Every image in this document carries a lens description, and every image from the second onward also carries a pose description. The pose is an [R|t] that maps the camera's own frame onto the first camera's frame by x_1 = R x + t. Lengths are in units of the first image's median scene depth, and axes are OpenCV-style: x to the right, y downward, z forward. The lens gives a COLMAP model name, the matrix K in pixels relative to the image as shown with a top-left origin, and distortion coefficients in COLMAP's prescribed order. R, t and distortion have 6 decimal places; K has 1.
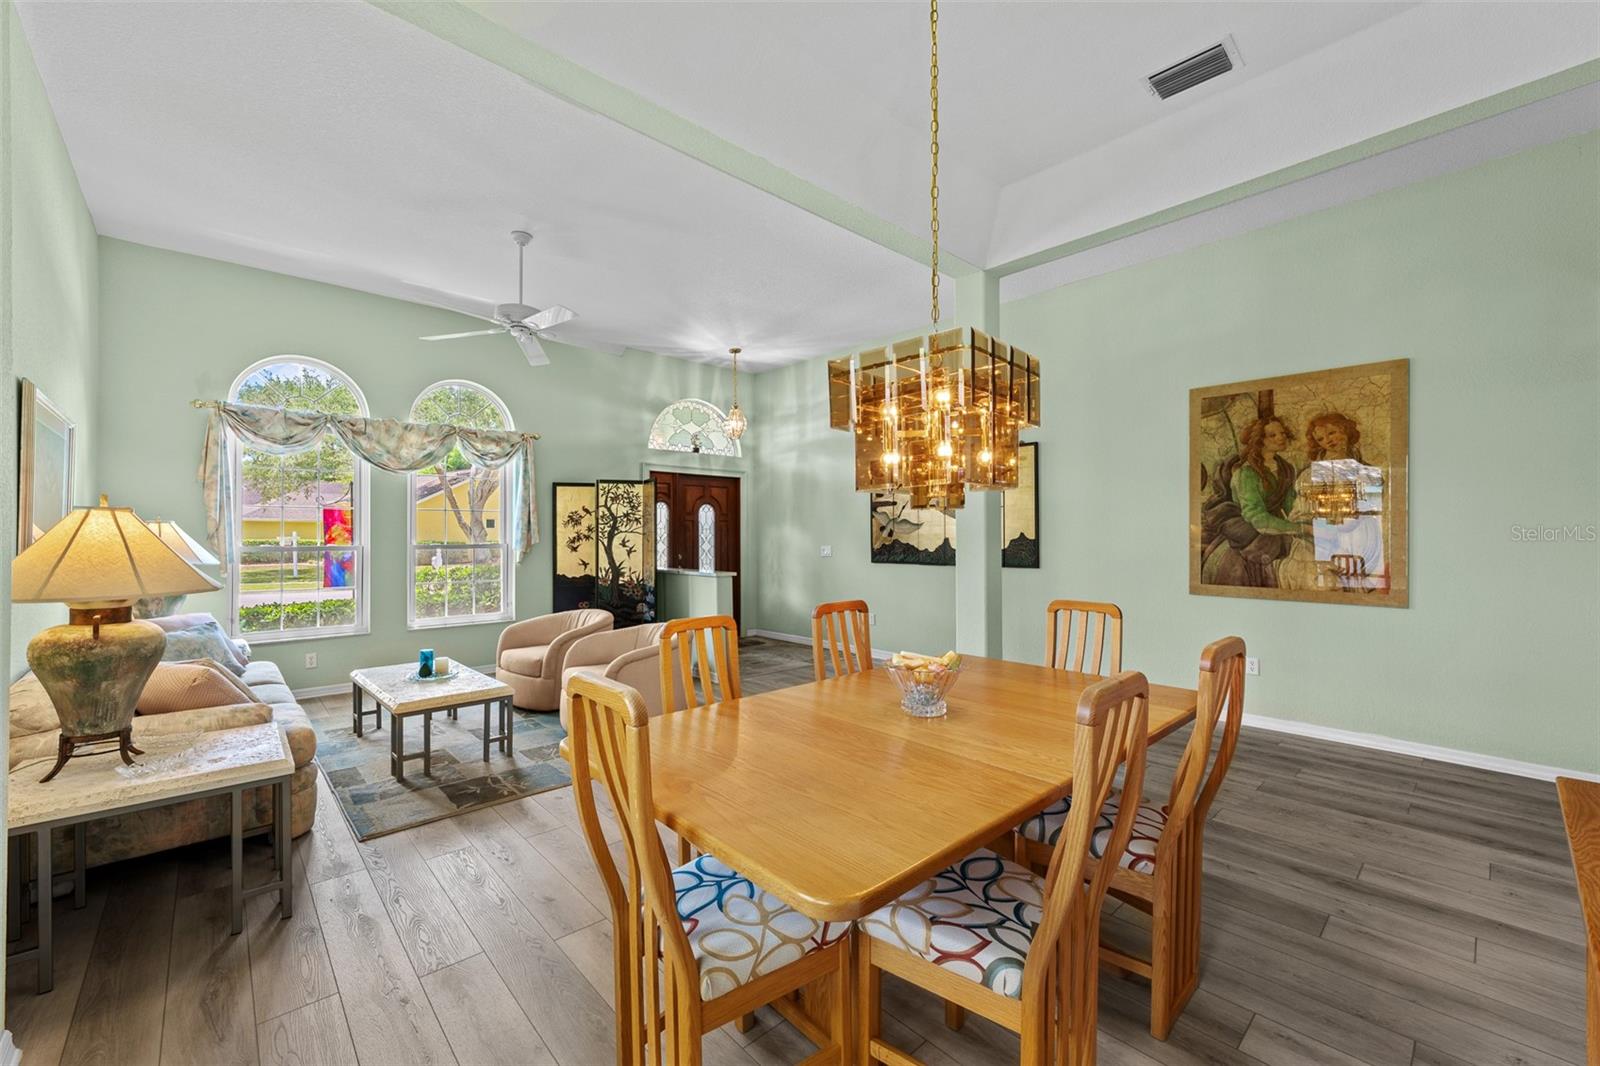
lens RADIAL K [[637.5, 0, 797.5], [0, 637.5, 537.7], [0, 0, 1]] dist [-0.002346, 0.000210]
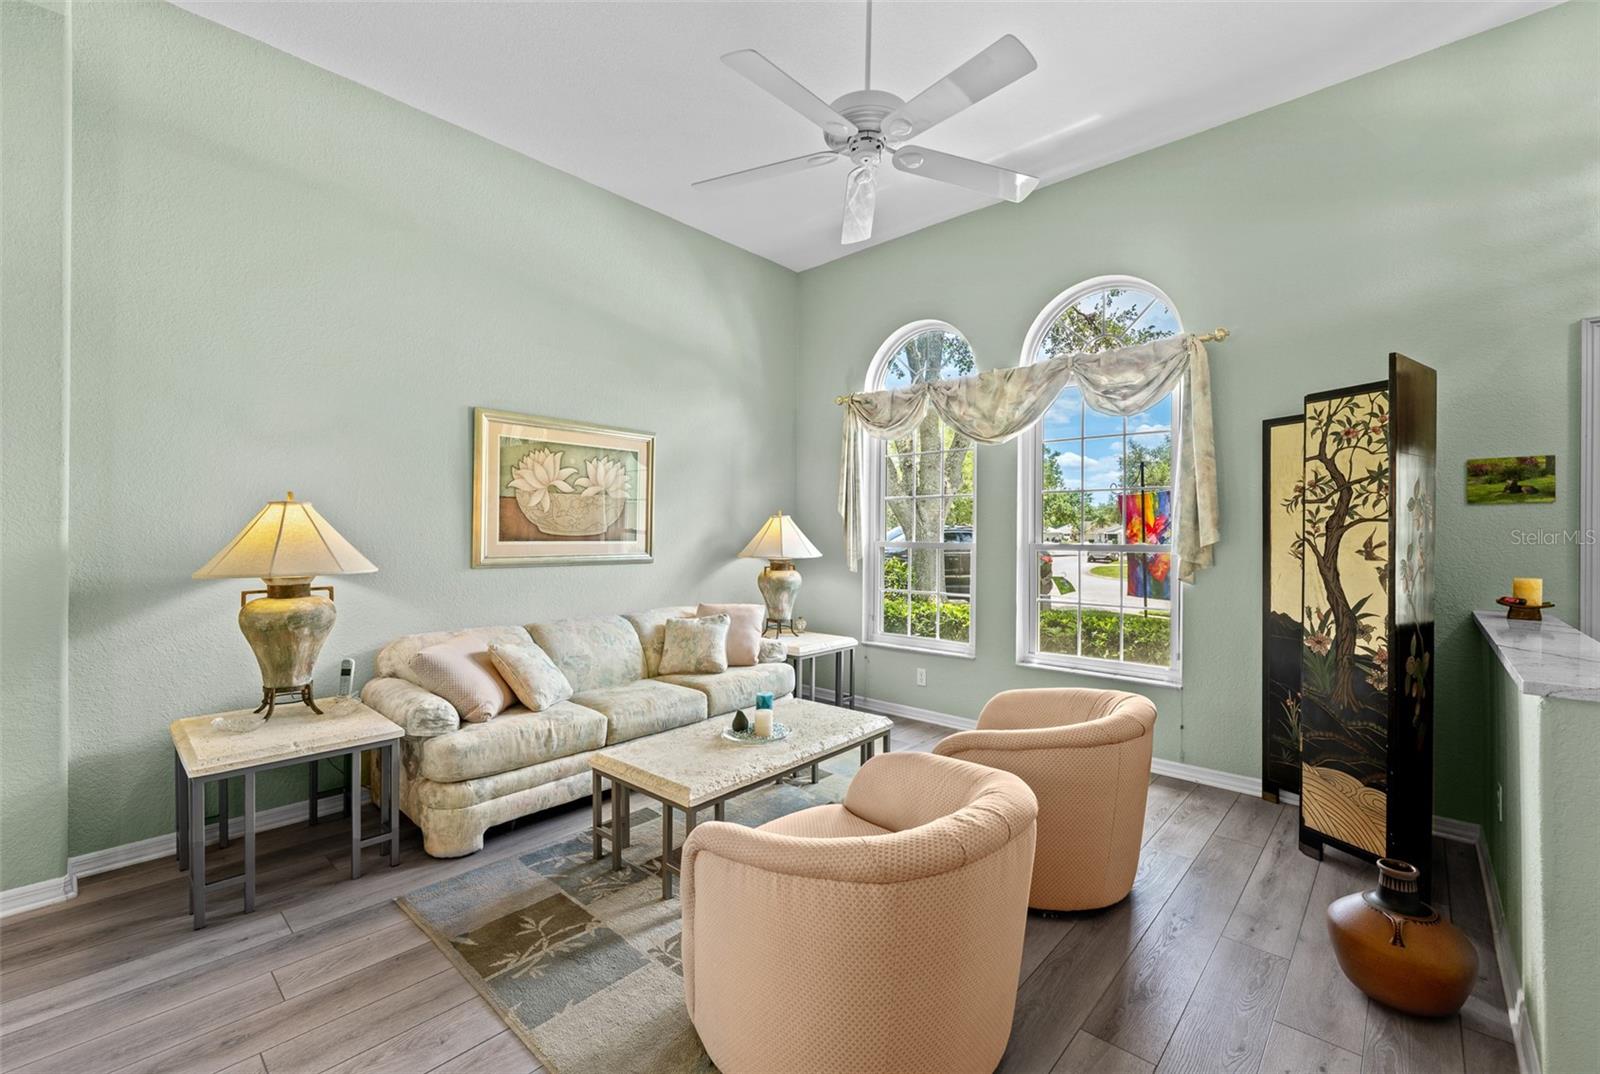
lens RADIAL K [[671.9, 0, 796.3], [0, 671.9, 532.4], [0, 0, 1]] dist [-0.000839, 0.000119]
pose [[0.087027, 0.000594, -0.996206, 0.093081], [-0.007665, 0.999971, -0.000073, 0.000800], [0.996176, 0.007642, 0.087029, 0.615806]]
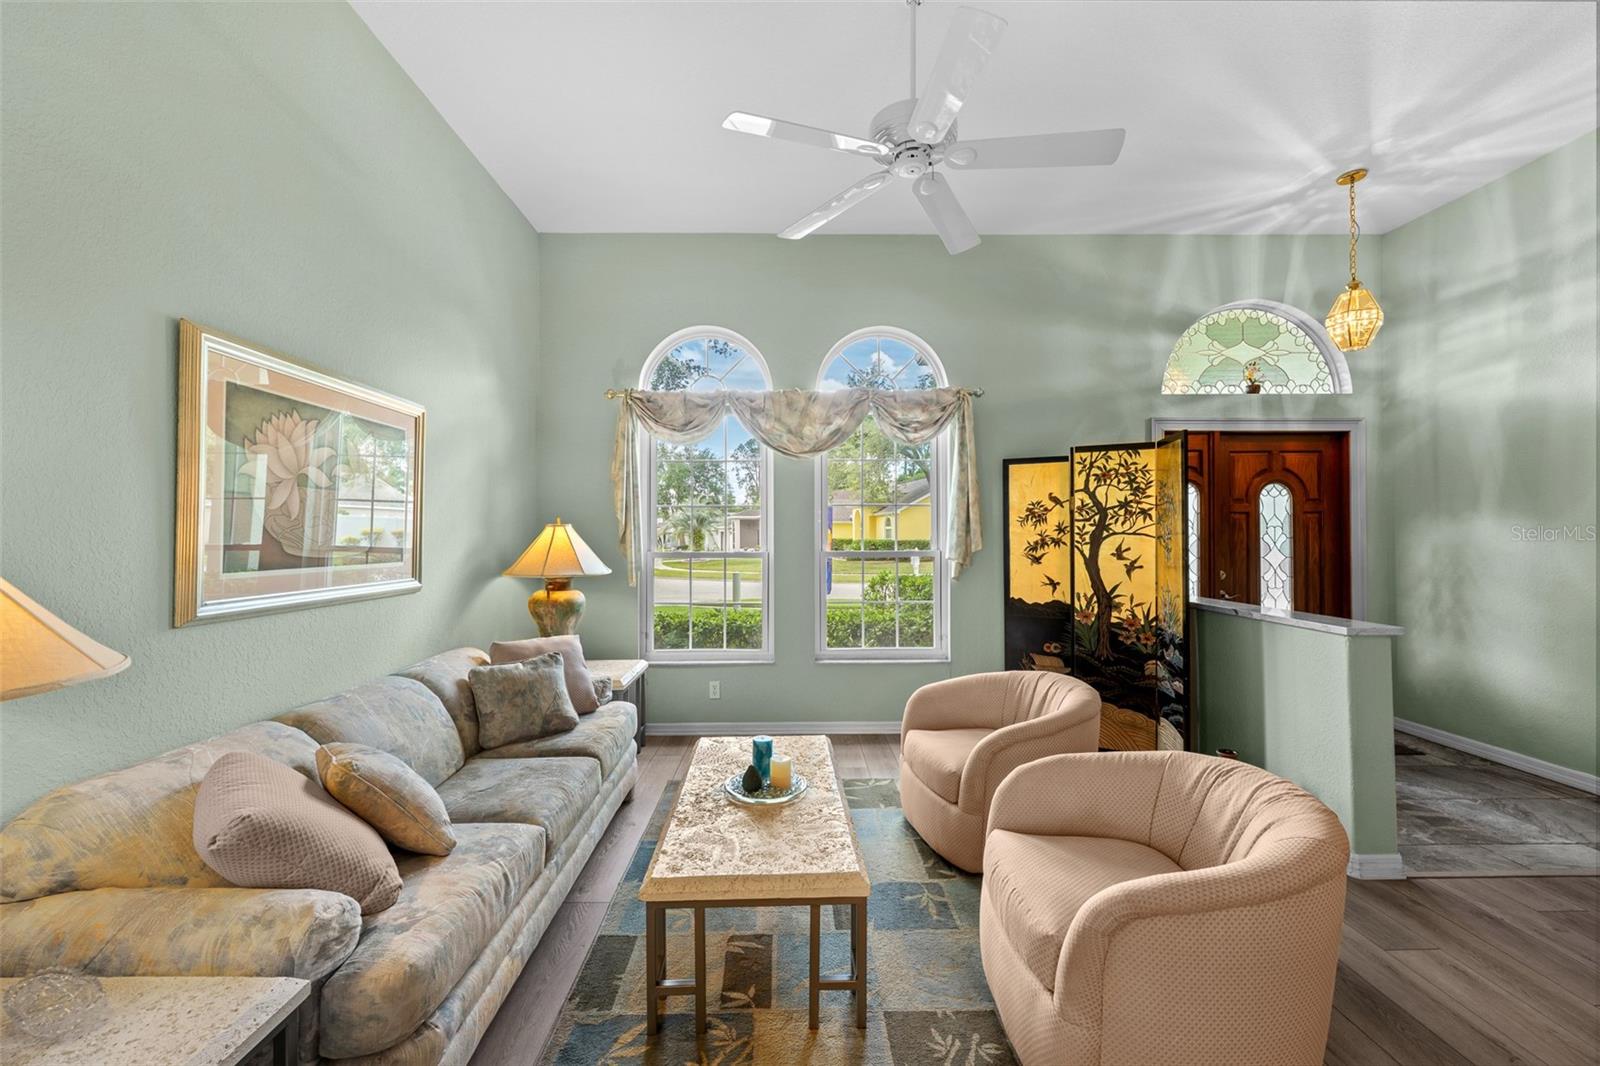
lens RADIAL K [[637.5, 0, 798.0], [0, 637.5, 527.4], [0, 0, 1]] dist [-0.002346, 0.000210]
pose [[0.747775, -0.008667, -0.663895, -0.105056], [-0.000243, 0.999911, -0.013327, -0.006879], [0.663952, 0.010126, 0.747707, 0.367834]]
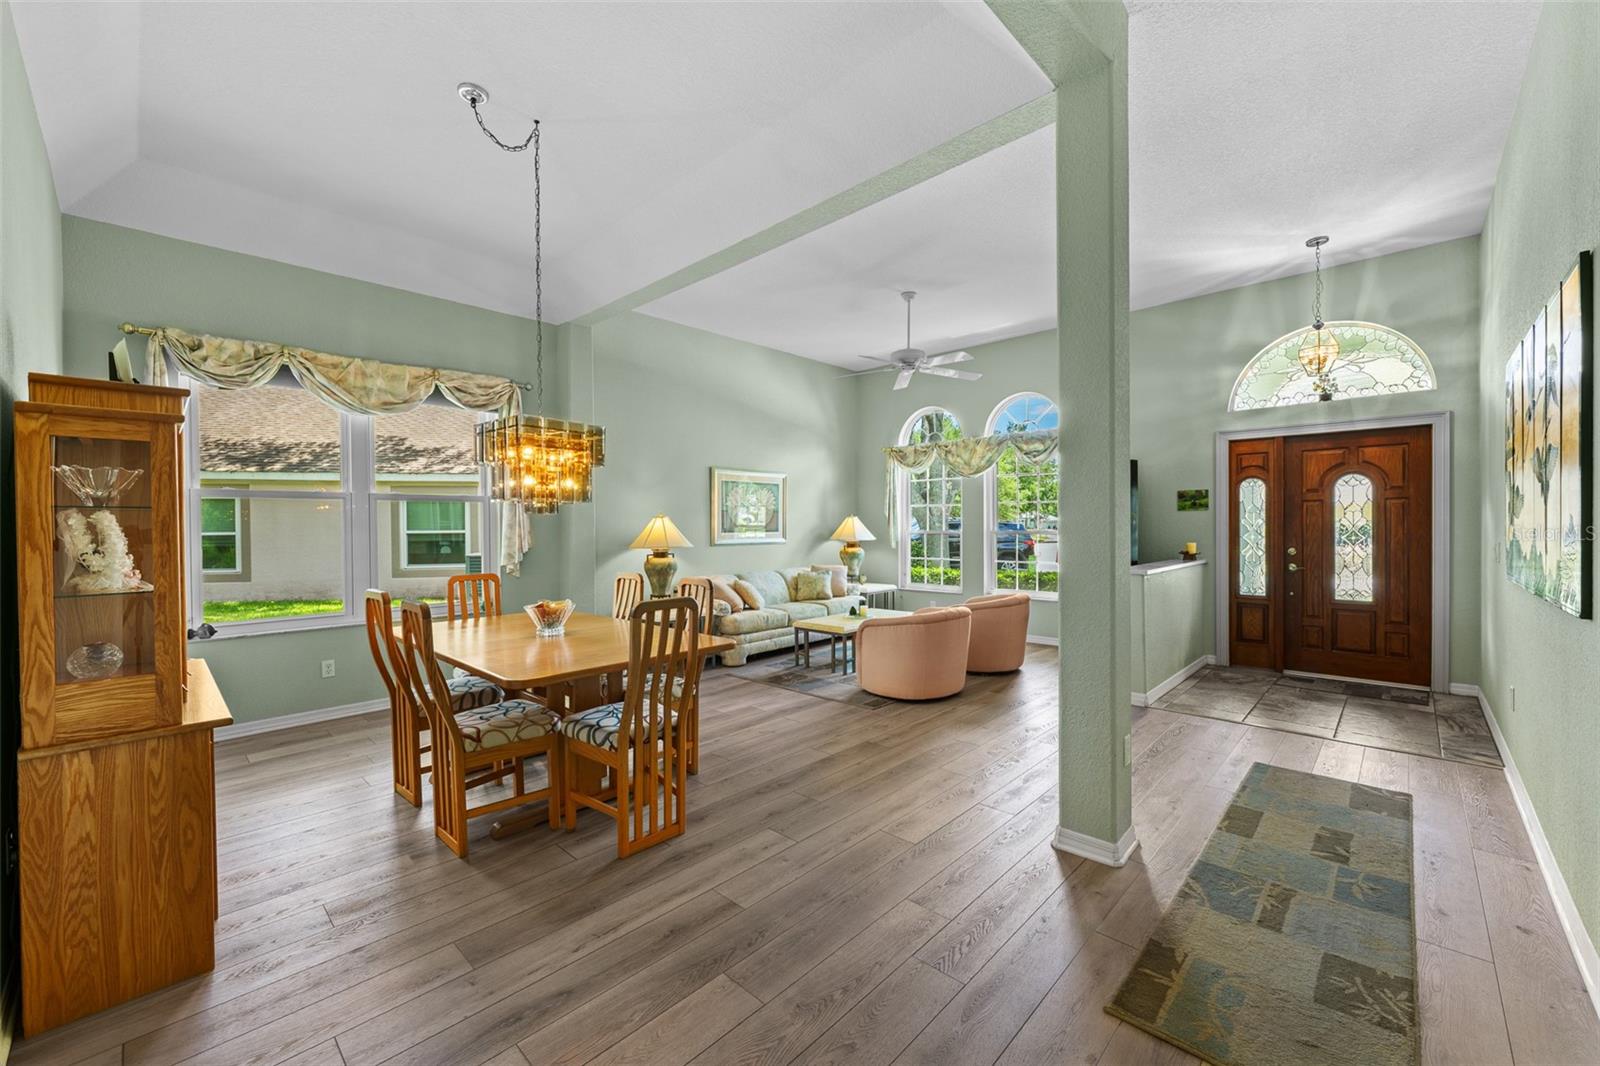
lens RADIAL K [[637.5, 0, 794.1], [0, 637.5, 531.4], [0, 0, 1]] dist [-0.002346, 0.000210]
pose [[0.060935, 0.012730, -0.998061, 0.600199], [0.005120, 0.999902, 0.013066, -0.005814], [0.998129, -0.005906, 0.060864, 0.470752]]
